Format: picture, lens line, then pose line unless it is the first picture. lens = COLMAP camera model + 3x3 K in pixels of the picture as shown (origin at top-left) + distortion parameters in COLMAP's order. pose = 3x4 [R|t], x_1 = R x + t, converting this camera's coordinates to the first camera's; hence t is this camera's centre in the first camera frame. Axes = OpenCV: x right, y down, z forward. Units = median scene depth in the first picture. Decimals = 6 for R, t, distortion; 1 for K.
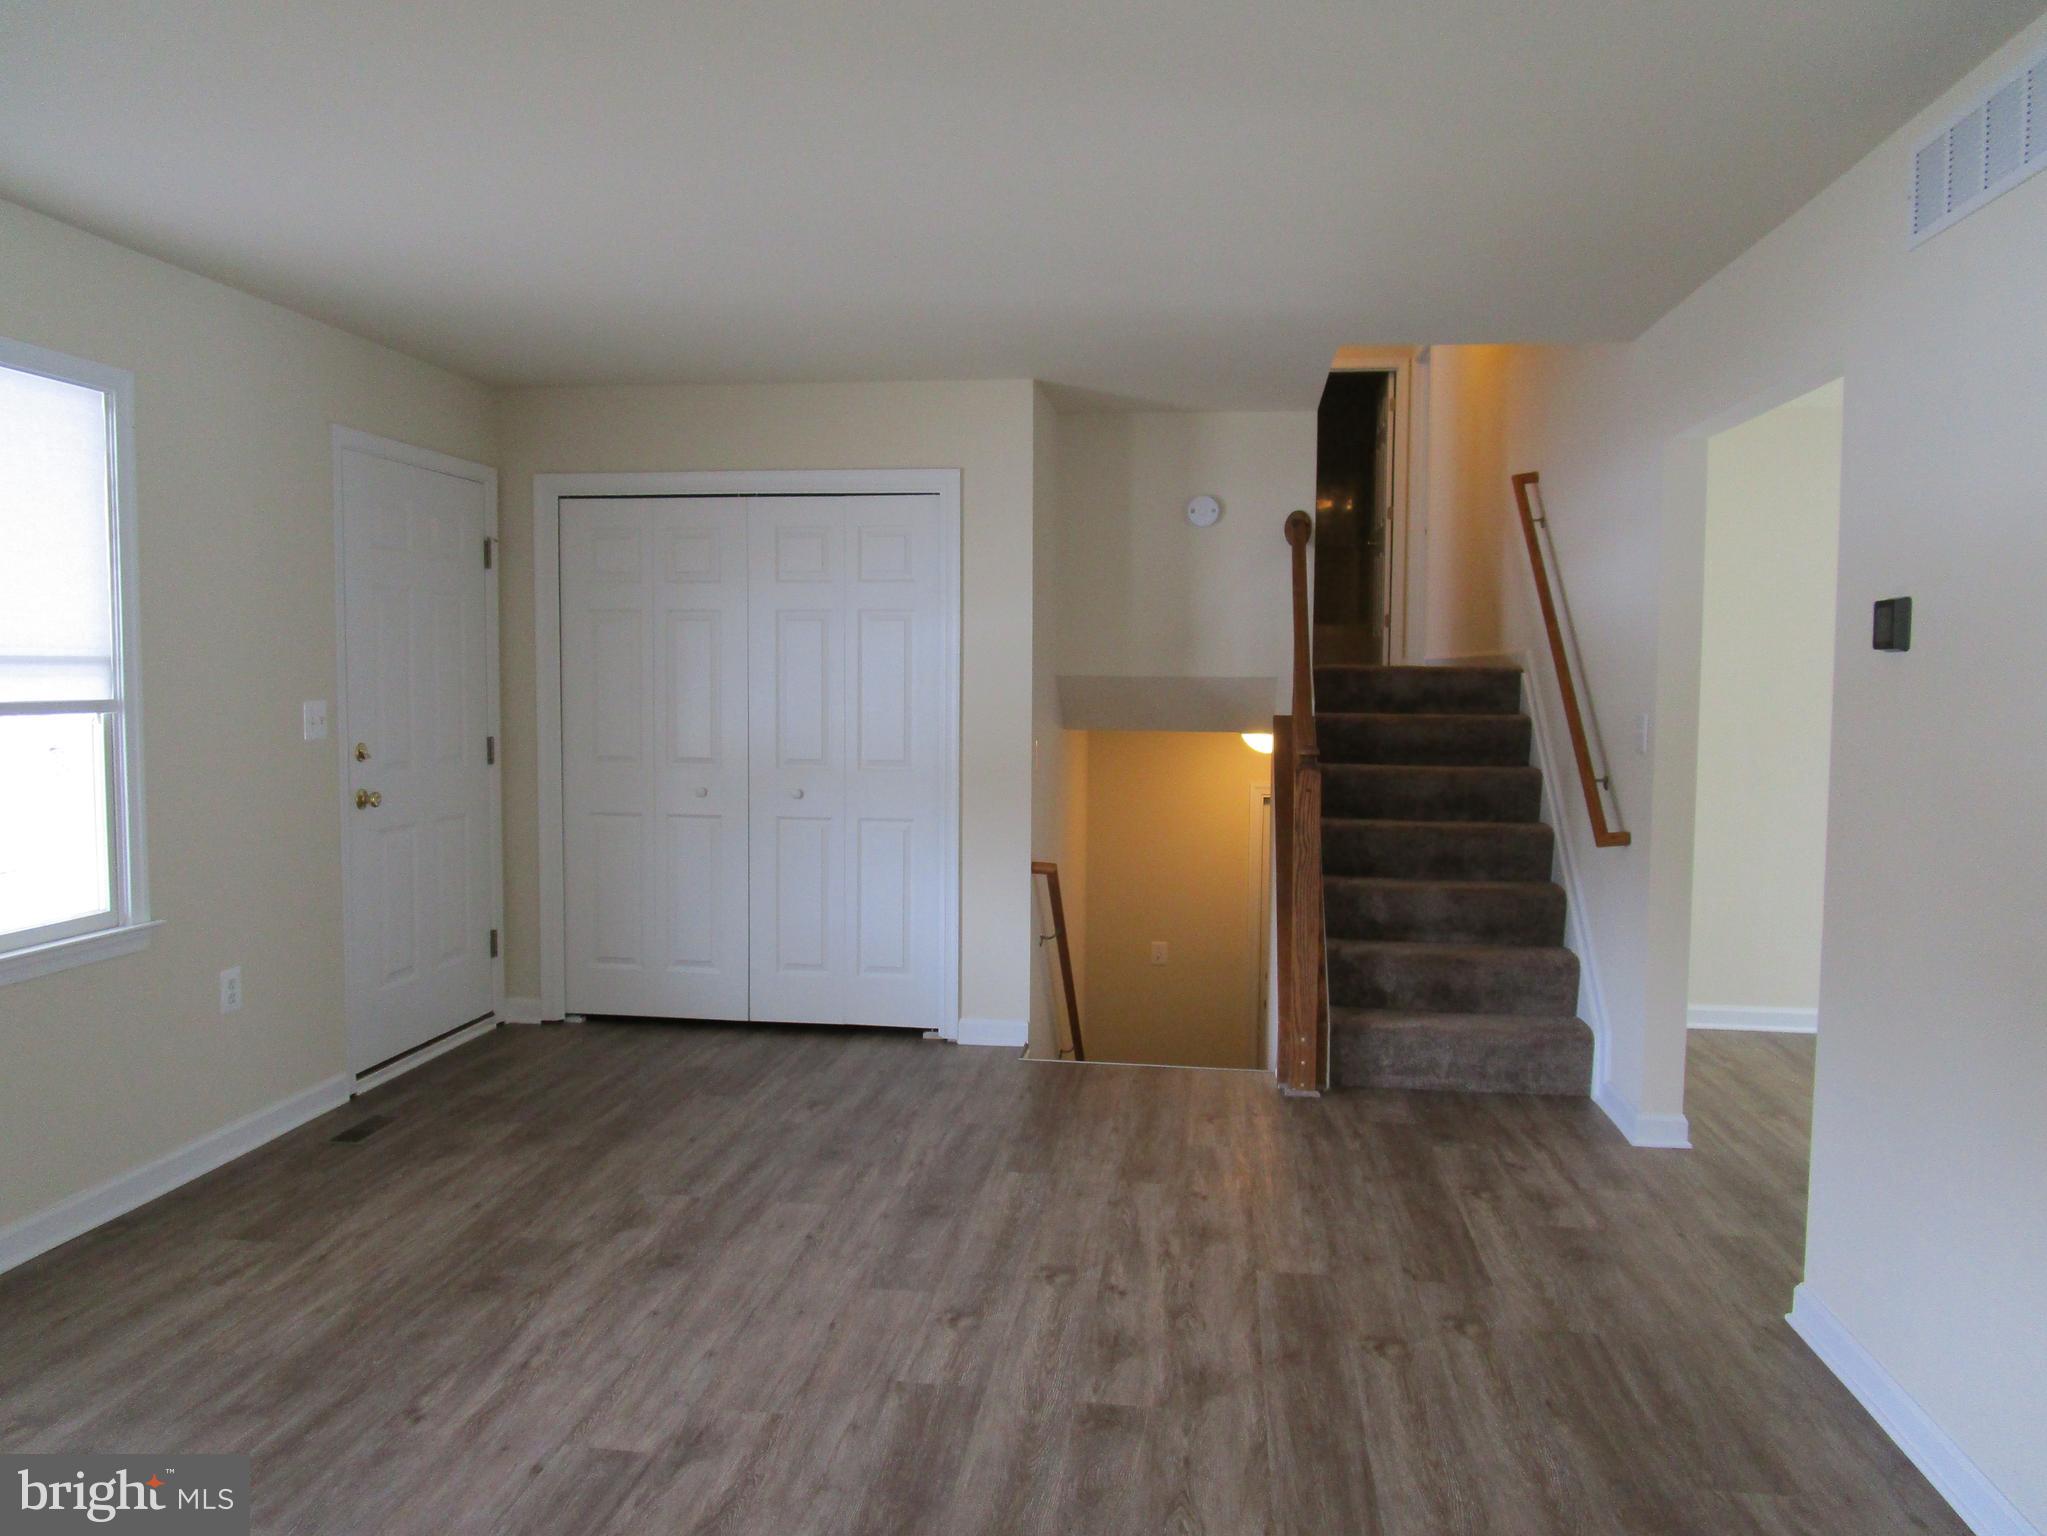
lens RADIAL K [[1469.2, 0, 1022.2], [0, 1469.2, 775.4], [0, 0, 1]] dist [-0.030145, 0.003812]
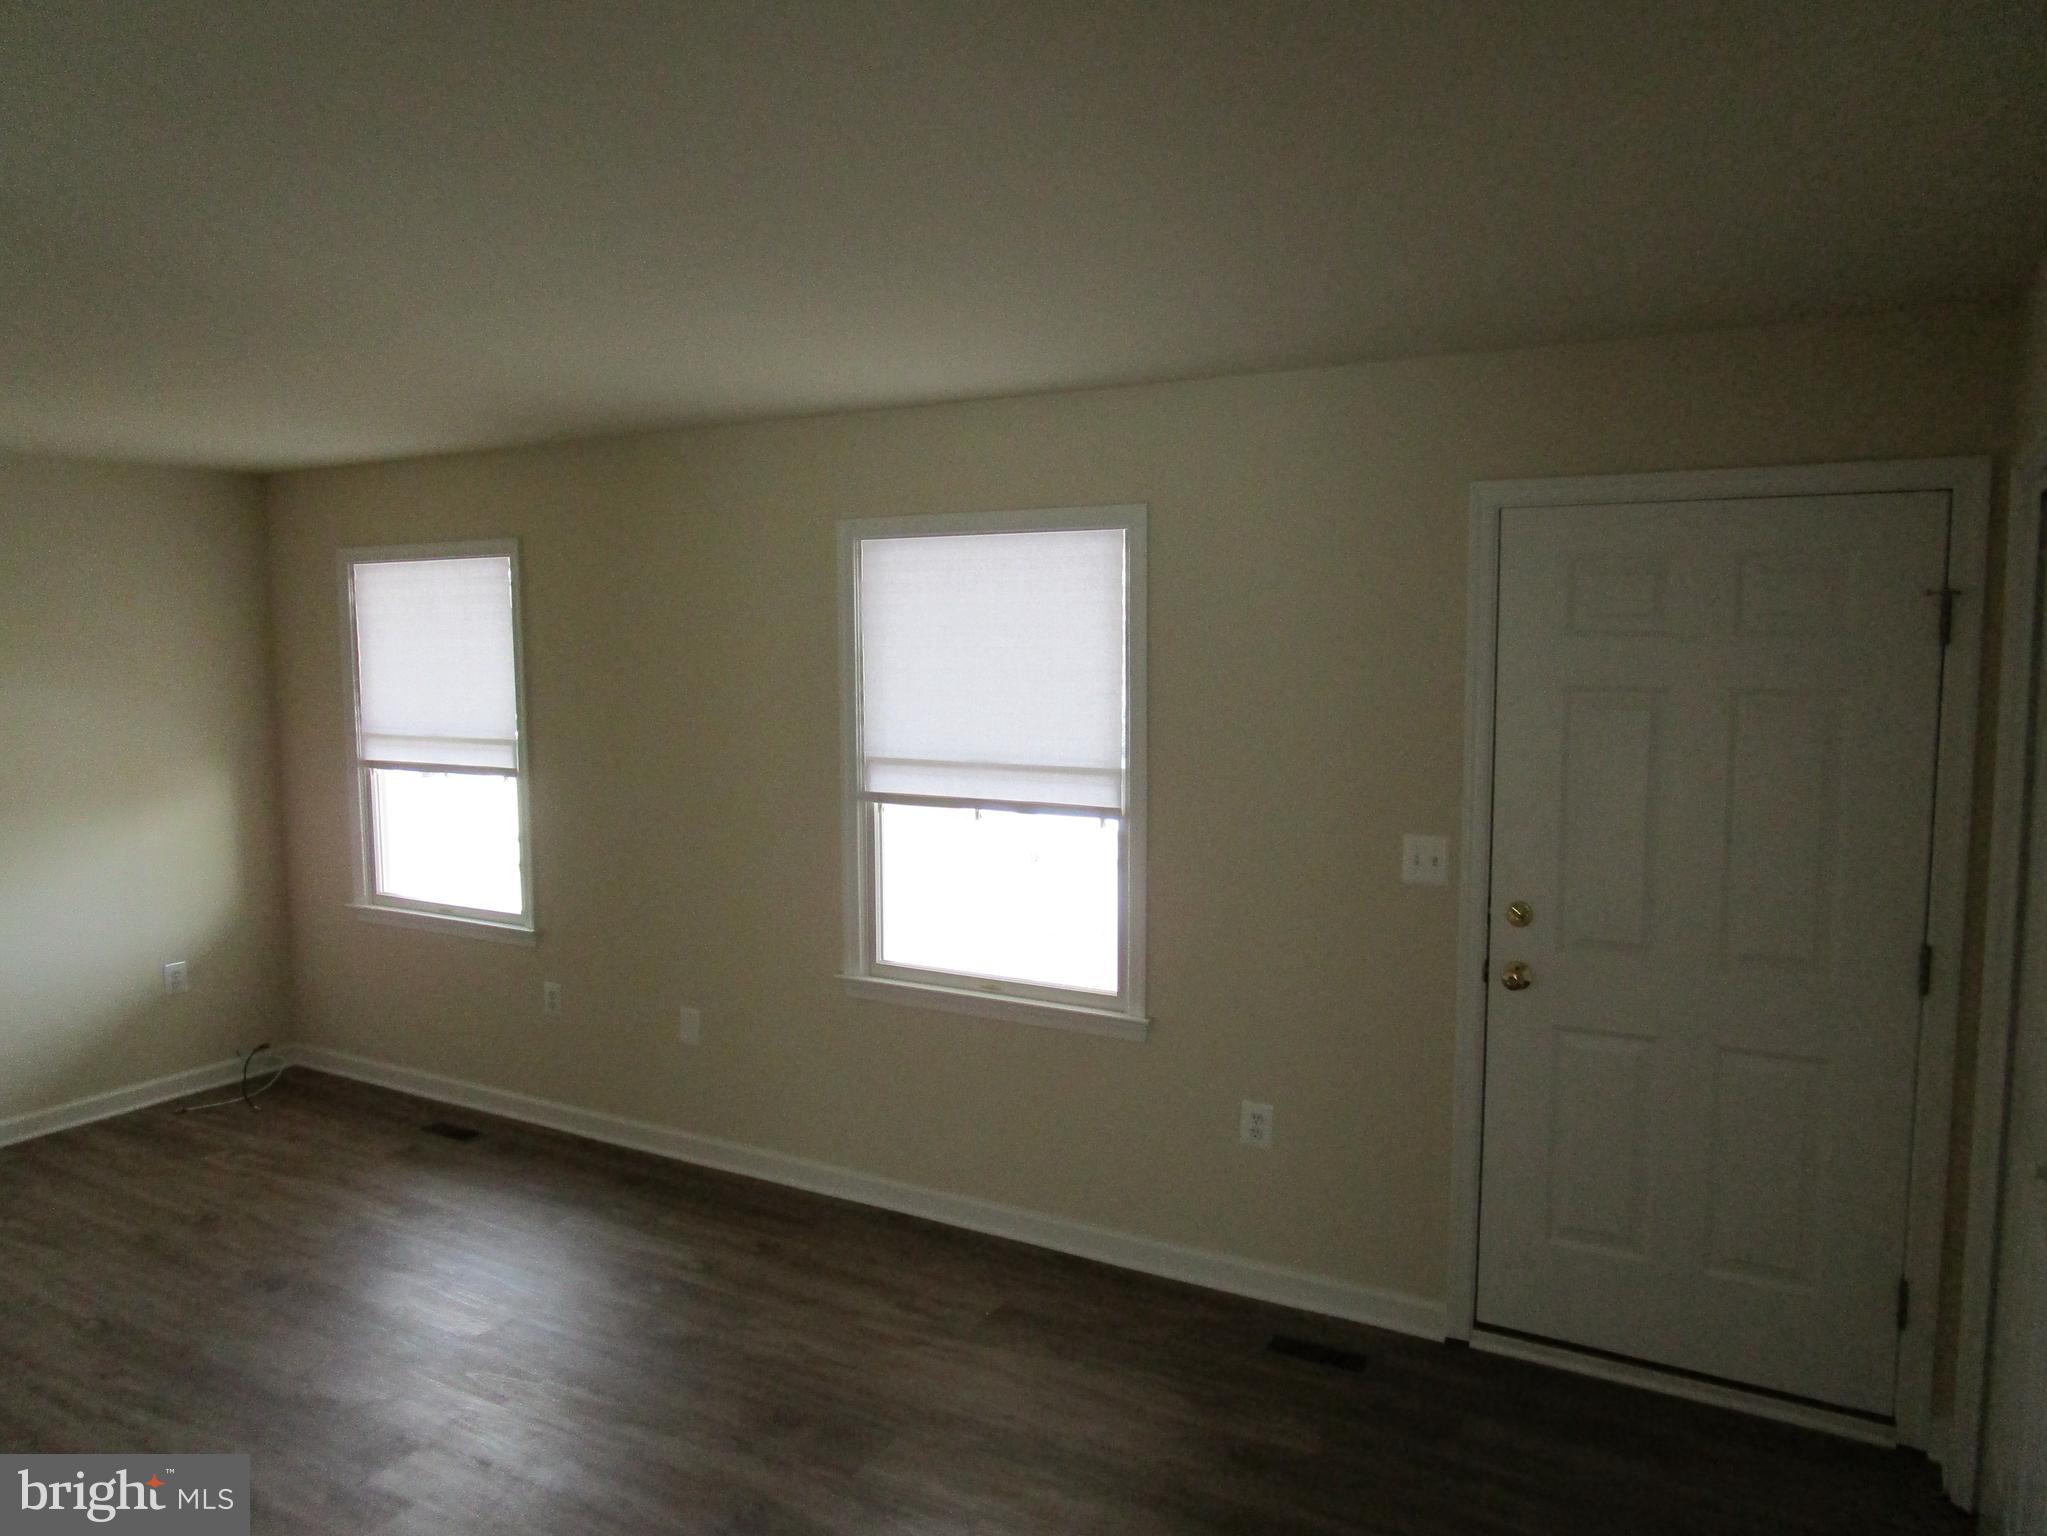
lens RADIAL K [[1469.2, 0, 1029.3], [0, 1469.2, 770.2], [0, 0, 1]] dist [-0.030145, 0.003812]
pose [[-0.399006, 0.079781, -0.913471, 0.406866], [-0.062664, 0.991506, 0.113968, -0.200082], [0.914805, 0.102716, -0.390617, 1.346716]]
